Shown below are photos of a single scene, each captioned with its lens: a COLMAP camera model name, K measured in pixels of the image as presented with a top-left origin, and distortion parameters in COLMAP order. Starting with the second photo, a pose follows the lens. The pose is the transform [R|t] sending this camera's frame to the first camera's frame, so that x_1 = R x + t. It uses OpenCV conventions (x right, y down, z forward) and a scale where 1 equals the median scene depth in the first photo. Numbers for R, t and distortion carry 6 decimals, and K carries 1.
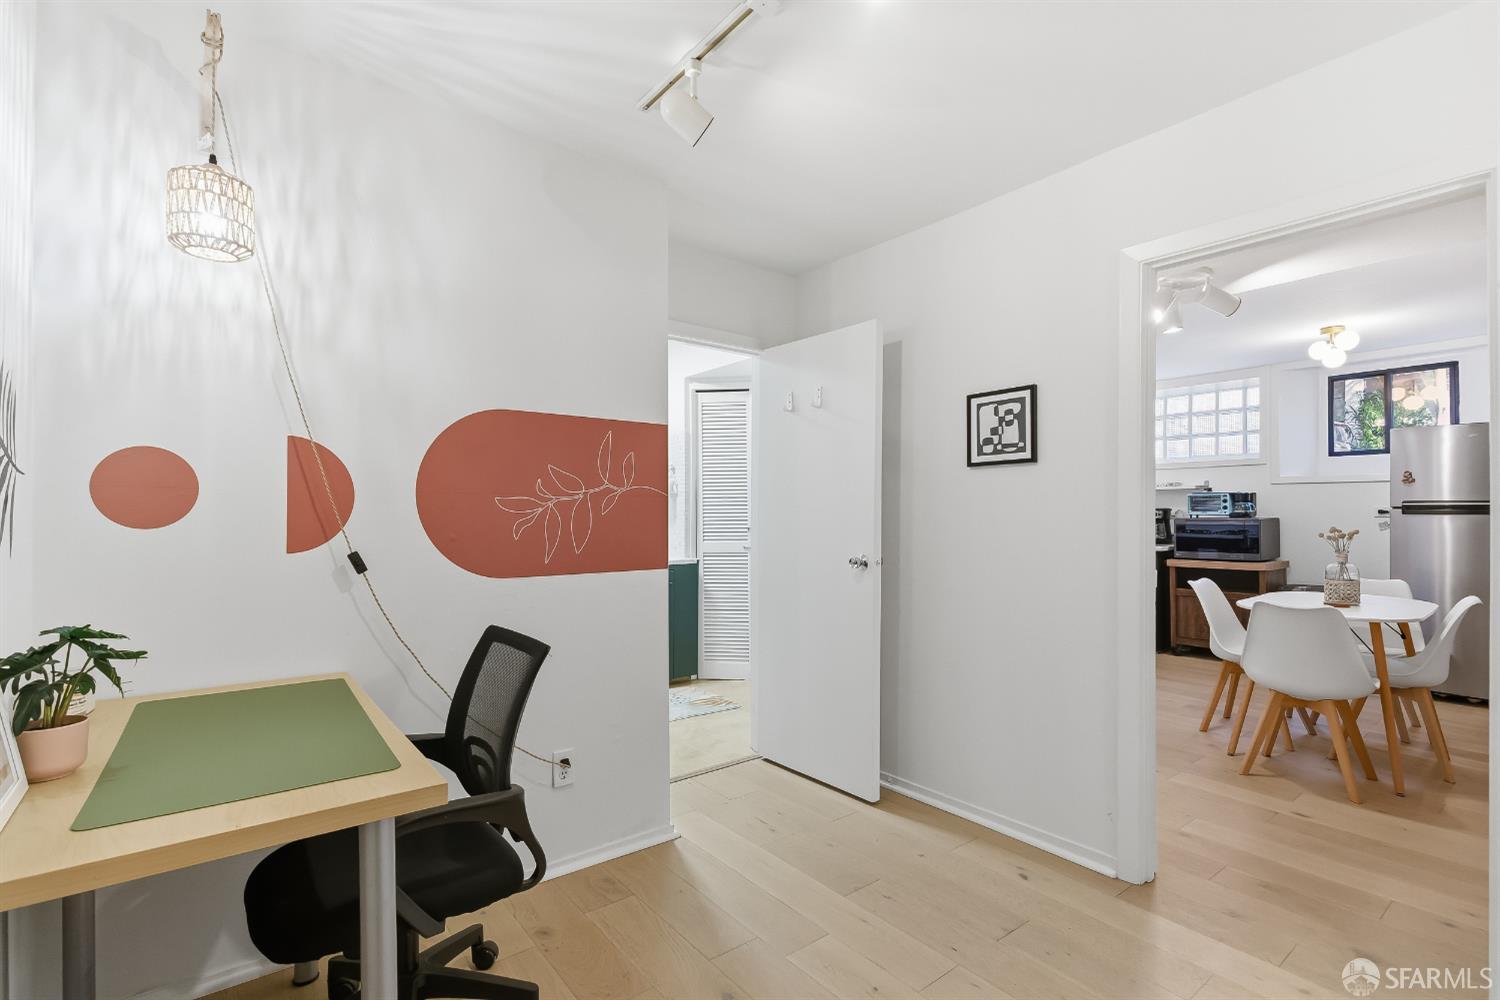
lens RADIAL K [[682.1, 0, 757.6], [0, 682.1, 506.2], [0, 0, 1]] dist [0.004197, -0.001193]
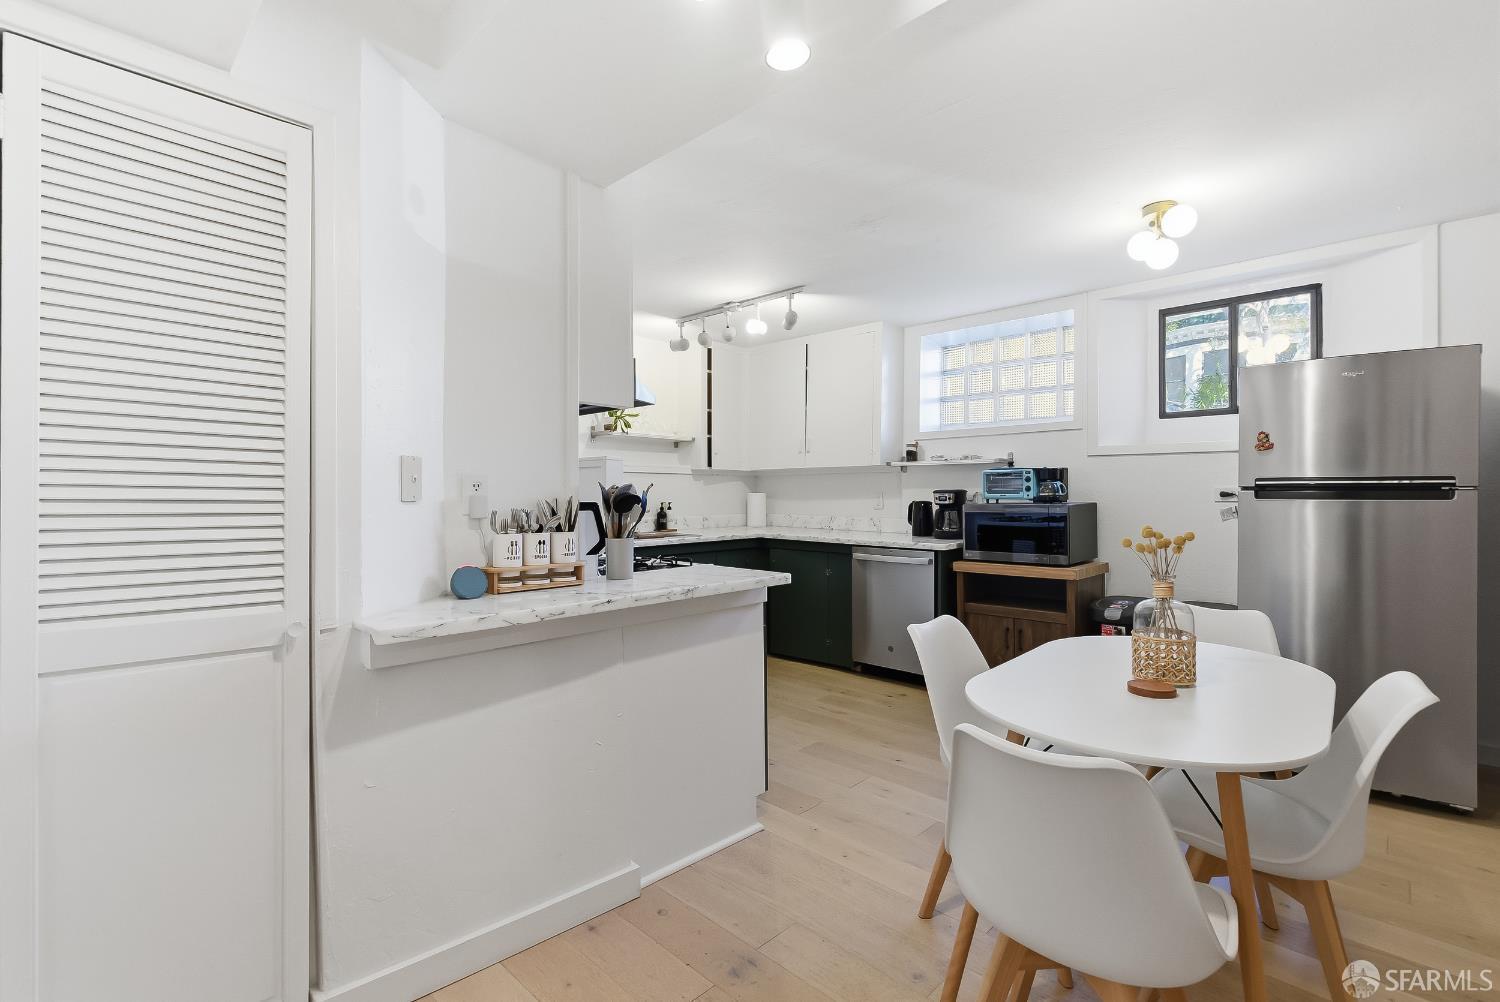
lens RADIAL K [[682.1, 0, 748.9], [0, 682.1, 495.2], [0, 0, 1]] dist [0.004197, -0.001193]
pose [[0.990157, -0.003296, 0.139922, 0.301497], [0.001811, 0.999941, 0.010737, 0.000601], [-0.139949, -0.010378, 0.990104, 0.341095]]
